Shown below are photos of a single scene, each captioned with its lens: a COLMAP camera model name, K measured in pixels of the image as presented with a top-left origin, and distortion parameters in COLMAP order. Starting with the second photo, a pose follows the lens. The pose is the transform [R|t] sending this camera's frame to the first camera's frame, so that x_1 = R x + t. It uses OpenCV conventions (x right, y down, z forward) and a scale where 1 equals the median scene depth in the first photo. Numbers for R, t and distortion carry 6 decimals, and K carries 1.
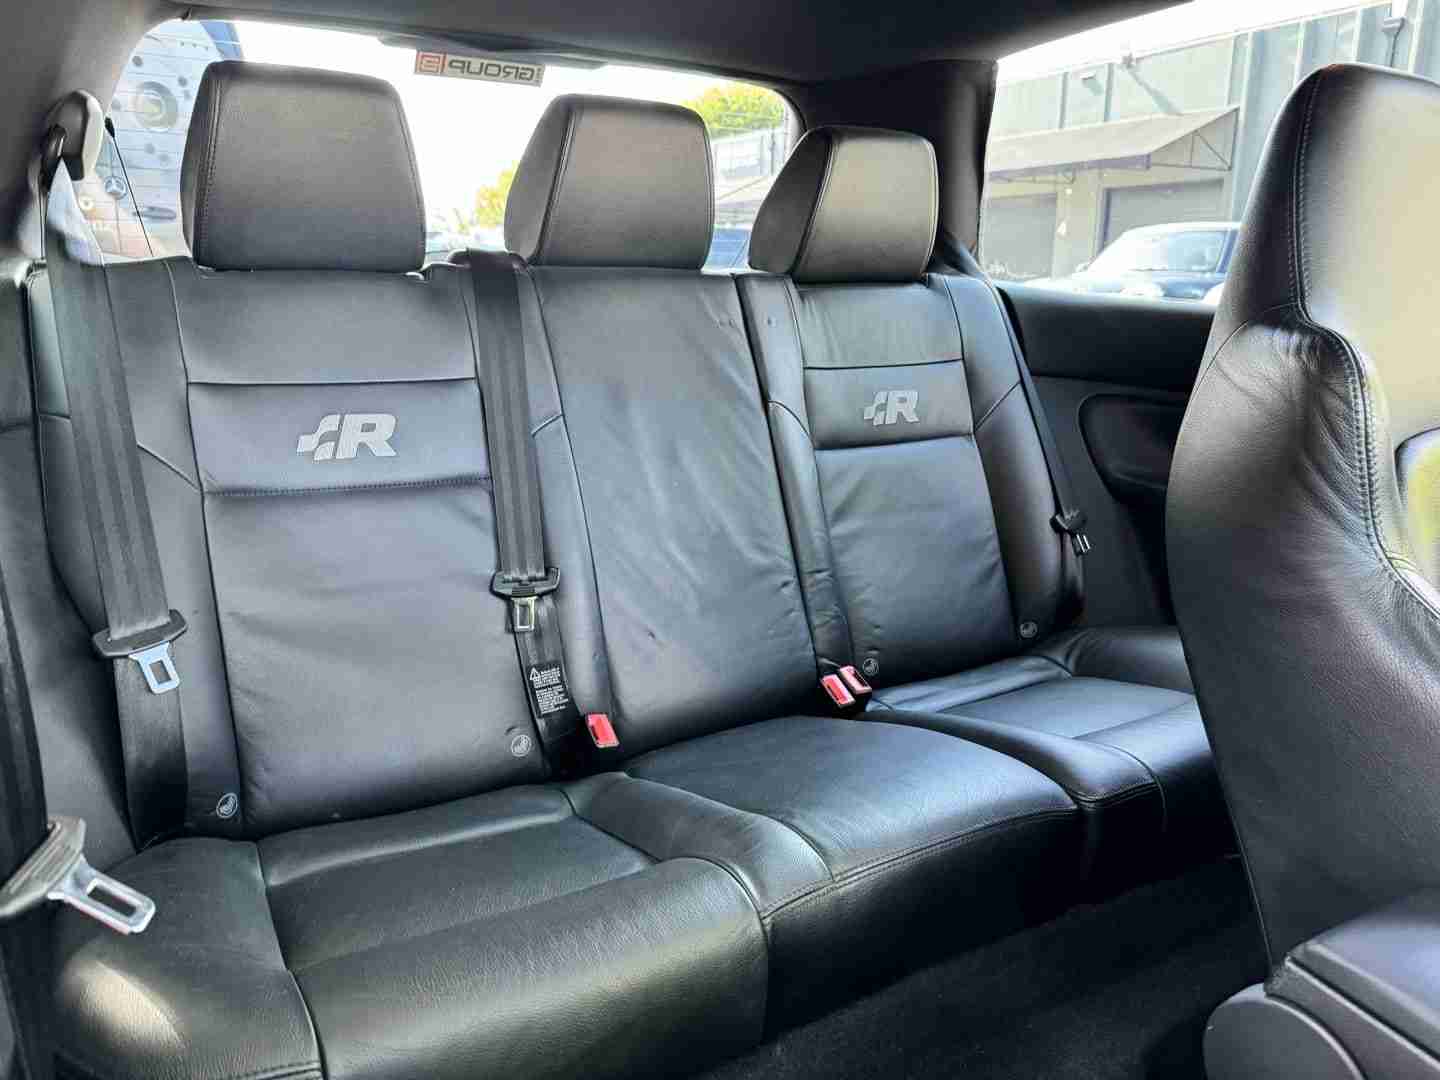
lens RADIAL K [[1019.2, 0, 714.3], [0, 1019.2, 541.7], [0, 0, 1]] dist [0.042688, -0.046337]
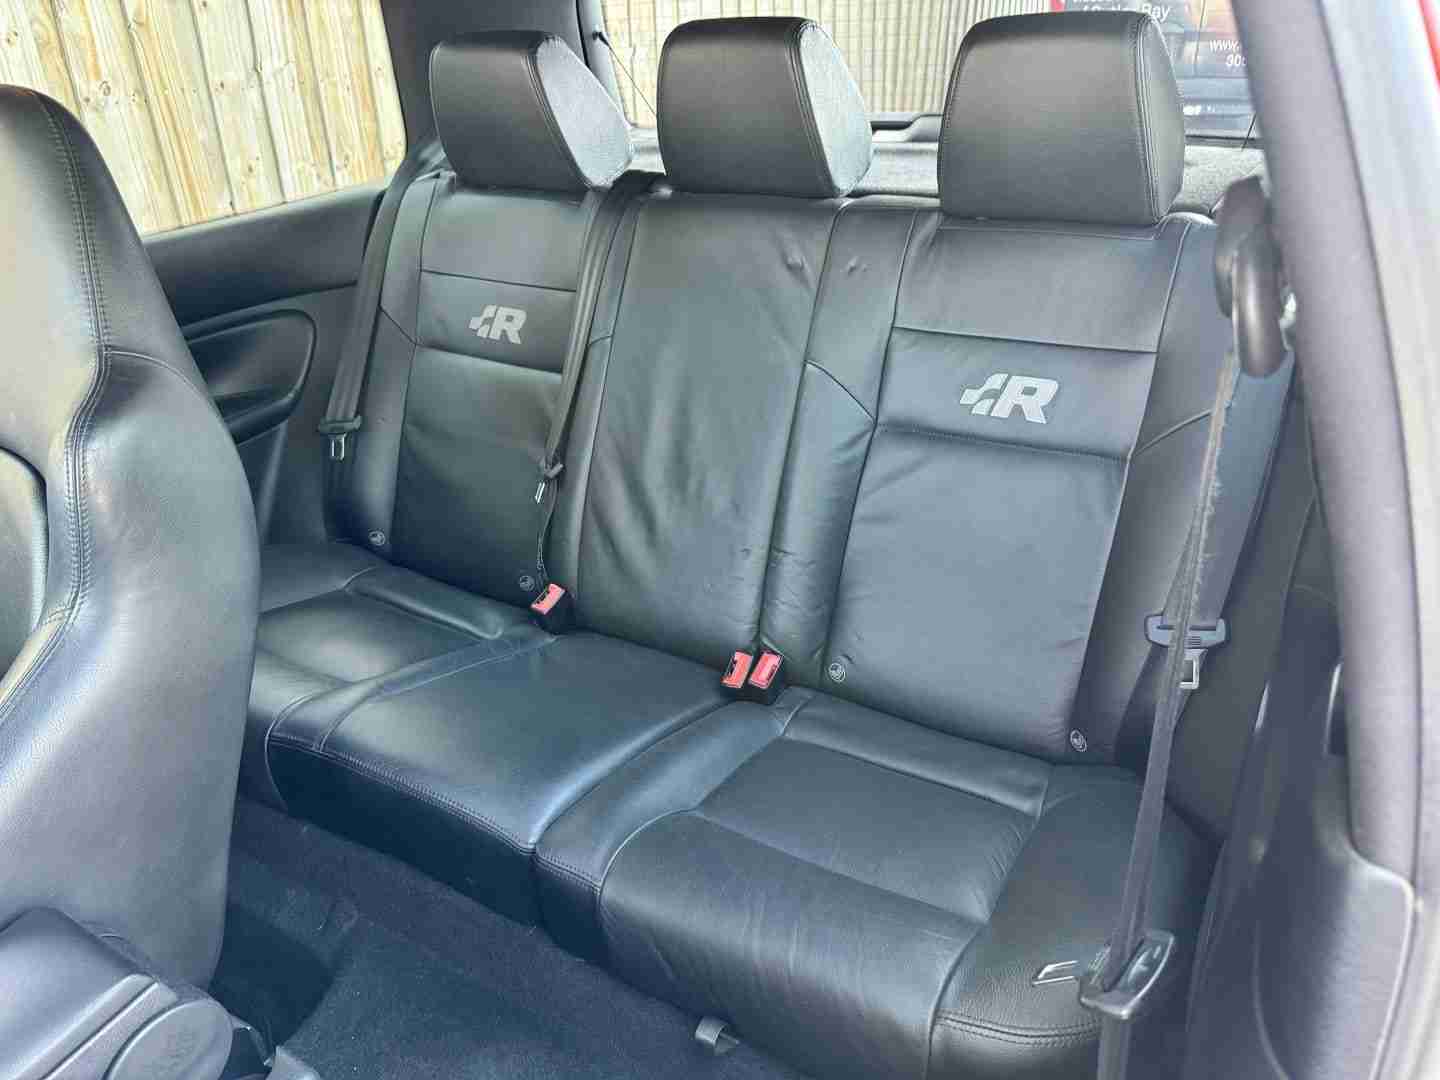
lens RADIAL K [[1022.0, 0, 715.3], [0, 1022.0, 539.0], [0, 0, 1]] dist [0.089439, -0.131548]
pose [[0.444797, 0.273442, -0.852869, 0.750666], [-0.271504, 0.948612, 0.162542, -0.095372], [0.853488, 0.159260, 0.496180, 0.442494]]
